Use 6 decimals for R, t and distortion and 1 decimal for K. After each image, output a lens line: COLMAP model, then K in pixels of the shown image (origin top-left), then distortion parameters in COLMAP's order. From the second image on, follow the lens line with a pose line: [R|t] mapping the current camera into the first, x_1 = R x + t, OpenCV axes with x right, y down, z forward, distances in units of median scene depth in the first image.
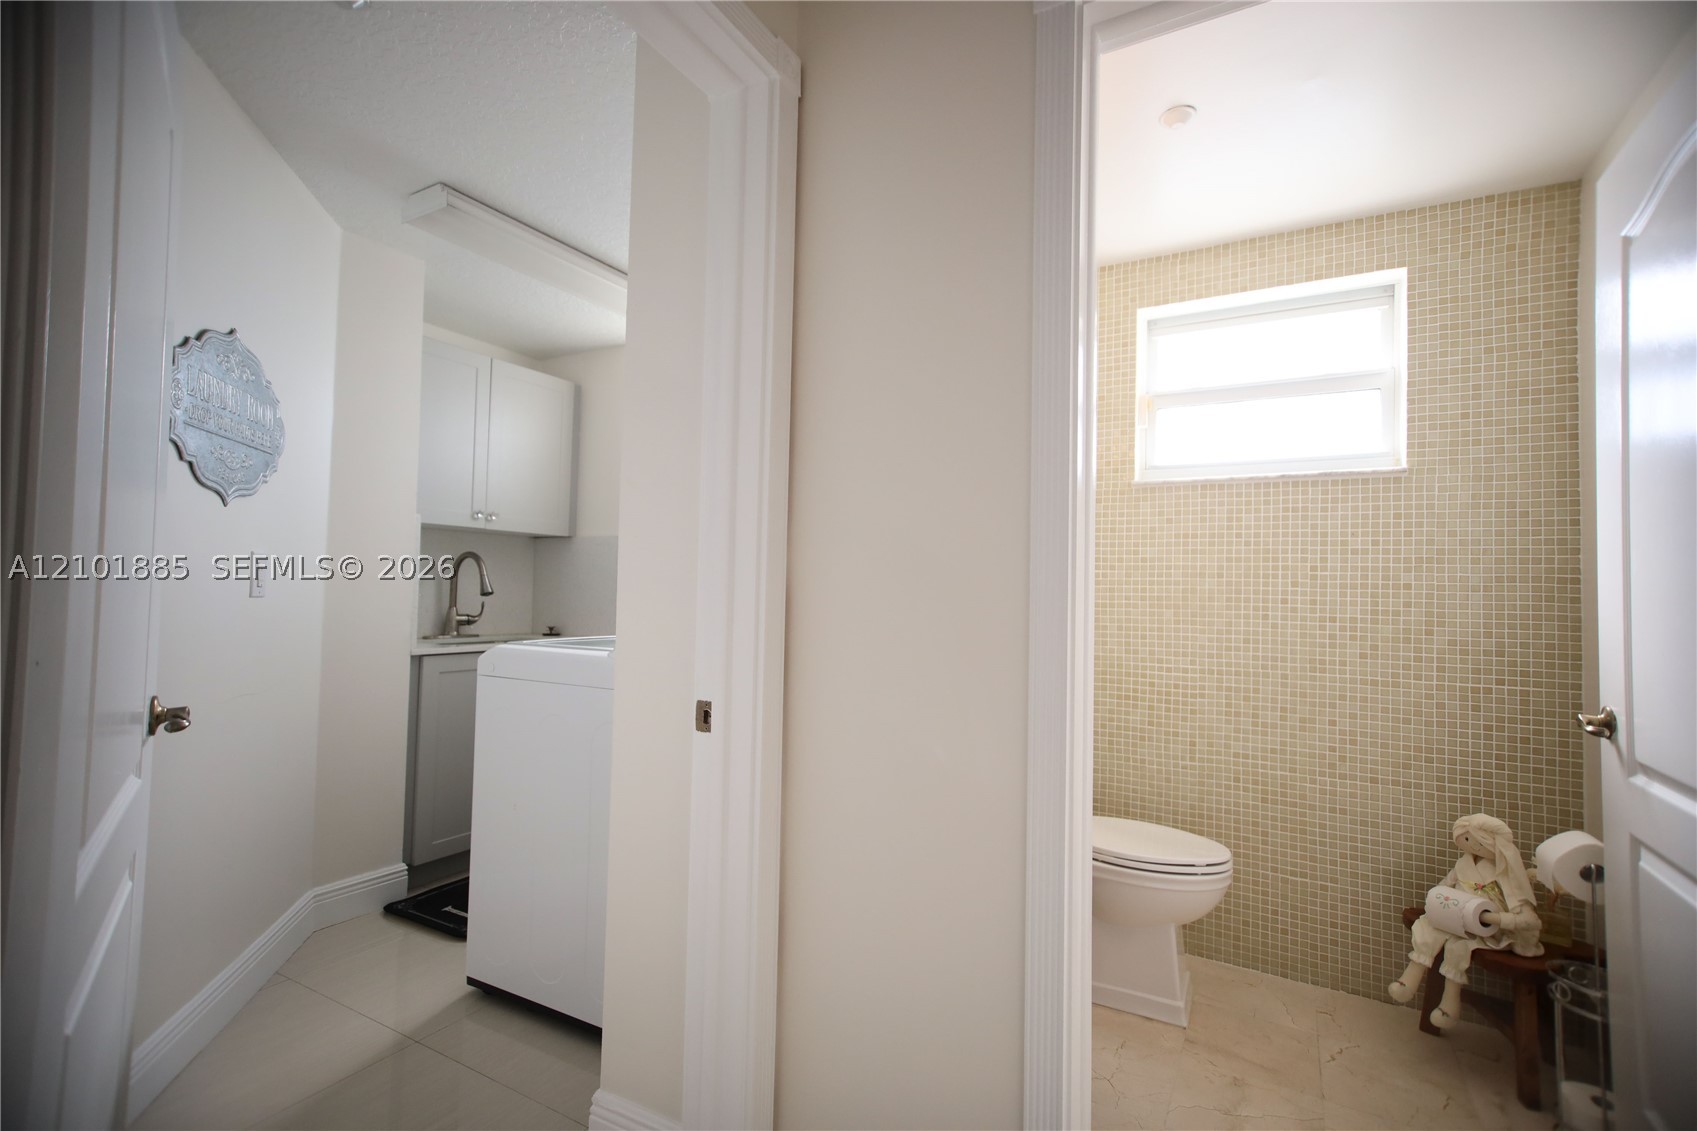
lens RADIAL K [[762.9, 0, 851.9], [0, 762.9, 568.4], [0, 0, 1]] dist [-0.000430, 0.004929]
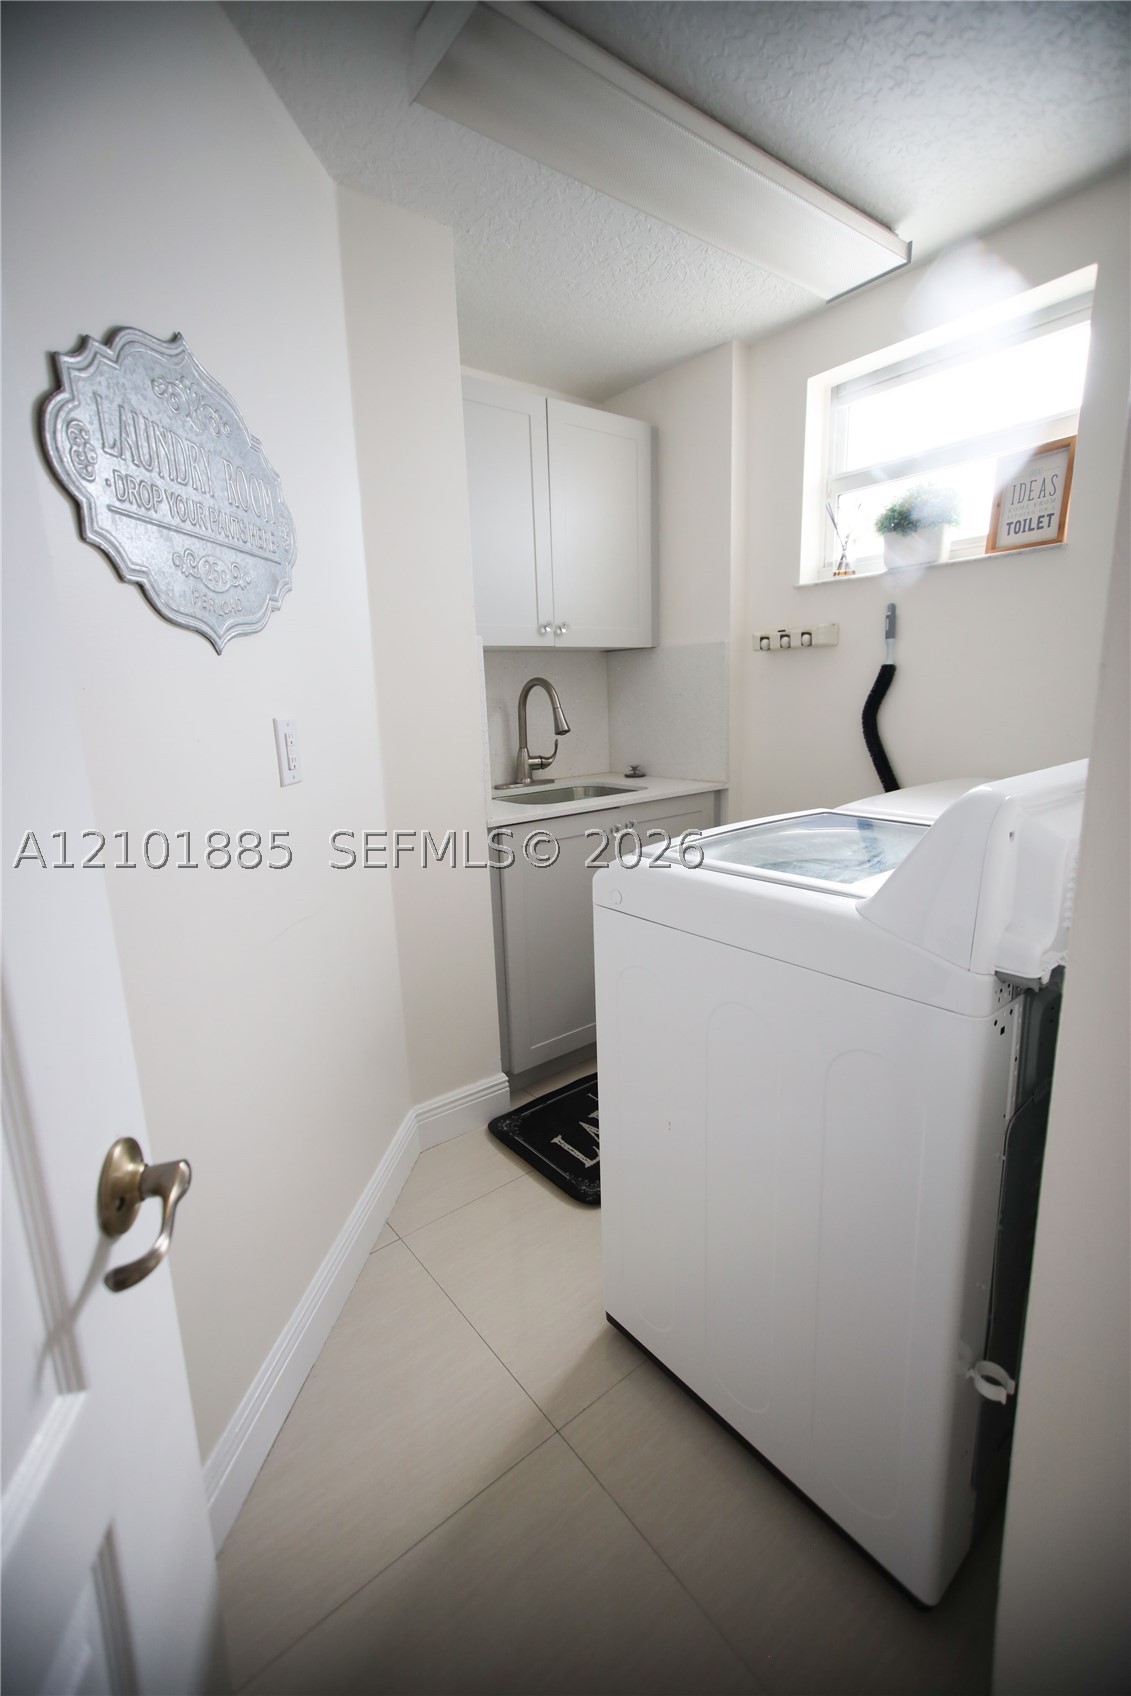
lens RADIAL K [[762.9, 0, 565.4], [0, 762.9, 854.1], [0, 0, 1]] dist [-0.007377, 0.003302]
pose [[0.919230, 0.029960, -0.392579, -0.206556], [0.066623, 0.970885, 0.230094, -0.031735], [0.388042, -0.237664, 0.890471, 0.344646]]
